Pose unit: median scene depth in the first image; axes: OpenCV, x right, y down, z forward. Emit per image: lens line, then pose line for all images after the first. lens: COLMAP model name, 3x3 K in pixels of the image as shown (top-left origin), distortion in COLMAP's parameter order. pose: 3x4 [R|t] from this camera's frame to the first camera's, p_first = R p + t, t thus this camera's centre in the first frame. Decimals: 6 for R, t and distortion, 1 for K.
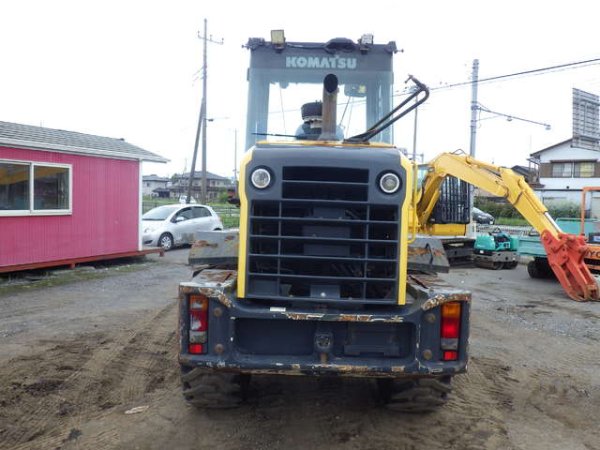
lens RADIAL K [[498.0, 0, 300.0], [0, 498.0, 225.0], [0, 0, 1]] dist [0.003048, -0.003113]
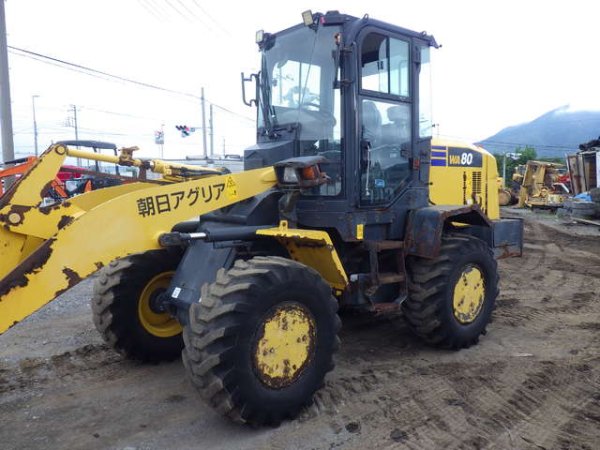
lens RADIAL K [[498.0, 0, 300.0], [0, 498.0, 225.0], [0, 0, 1]] dist [0.003048, -0.003113]
pose [[-0.634661, -0.092662, 0.767215, -0.677423], [0.026673, 0.989567, 0.141581, -0.094469], [-0.772330, 0.110320, -0.625568, 1.637098]]
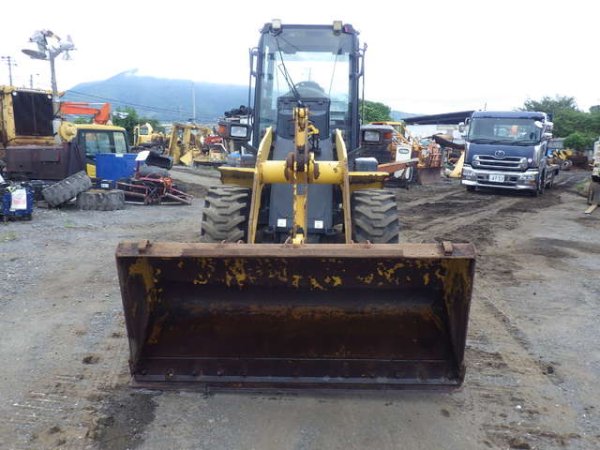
lens RADIAL K [[498.0, 0, 300.0], [0, 498.0, 225.0], [0, 0, 1]] dist [0.003048, -0.003113]
pose [[-0.994755, -0.069582, 0.074968, -0.069646], [-0.052251, 0.975792, 0.212365, -0.100321], [-0.087930, 0.207334, -0.974310, 2.322352]]
